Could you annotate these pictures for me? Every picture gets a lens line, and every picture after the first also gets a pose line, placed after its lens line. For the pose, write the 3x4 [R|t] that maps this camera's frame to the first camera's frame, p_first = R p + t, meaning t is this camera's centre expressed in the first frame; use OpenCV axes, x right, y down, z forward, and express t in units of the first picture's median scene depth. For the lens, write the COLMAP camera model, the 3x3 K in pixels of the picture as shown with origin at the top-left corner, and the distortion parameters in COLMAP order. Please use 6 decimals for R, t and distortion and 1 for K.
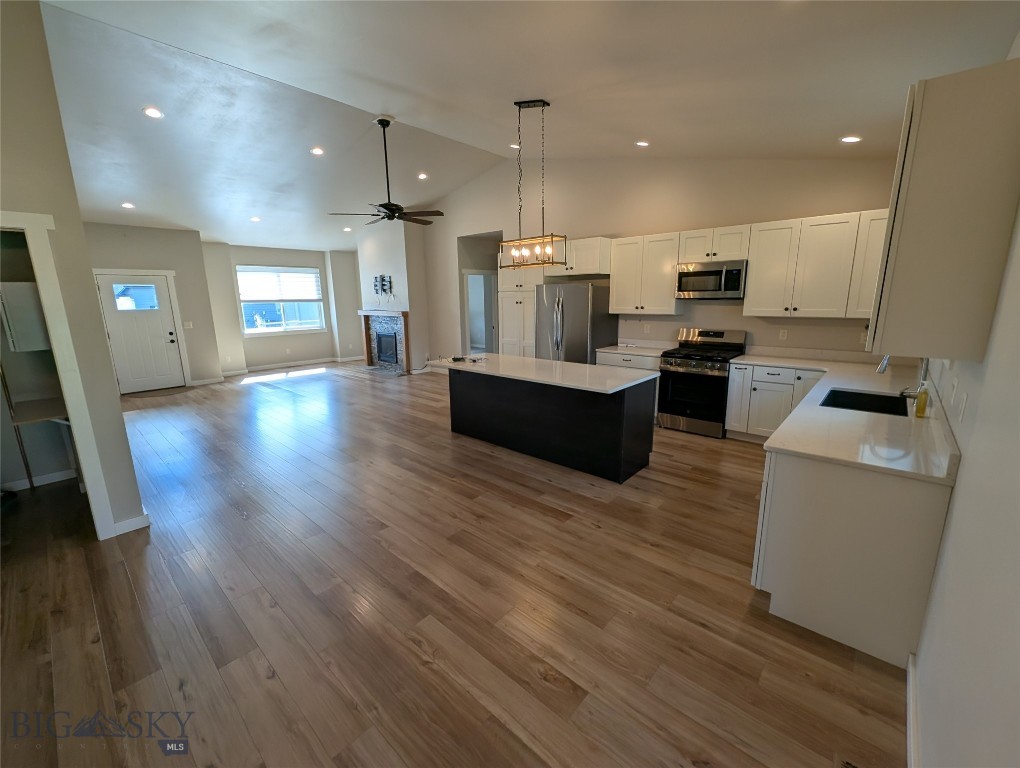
lens RADIAL K [[427.0, 0, 510.0], [0, 427.0, 384.0], [0, 0, 1]] dist [0.000173, -0.000235]
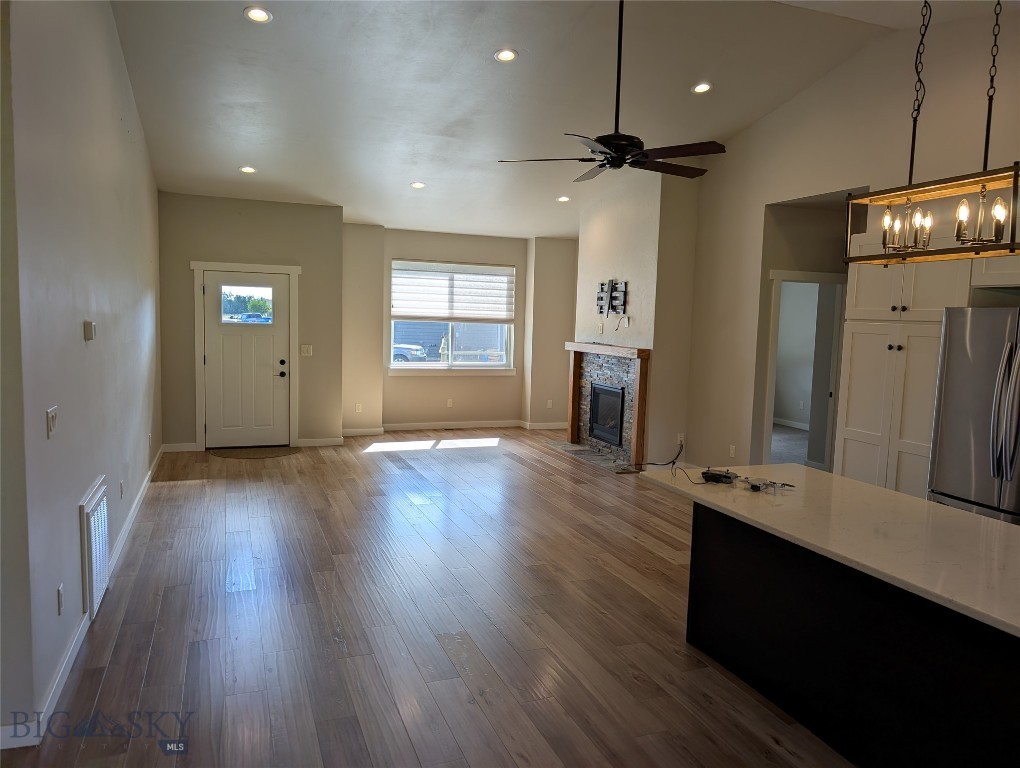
lens RADIAL K [[734.2, 0, 510.0], [0, 734.2, 384.0], [0, 0, 1]] dist [0.076728, -0.147565]
pose [[0.893557, 0.079715, -0.441816, 0.004919], [-0.129264, 0.988118, -0.083148, -0.032257], [0.429938, 0.131409, 0.893244, 0.136470]]
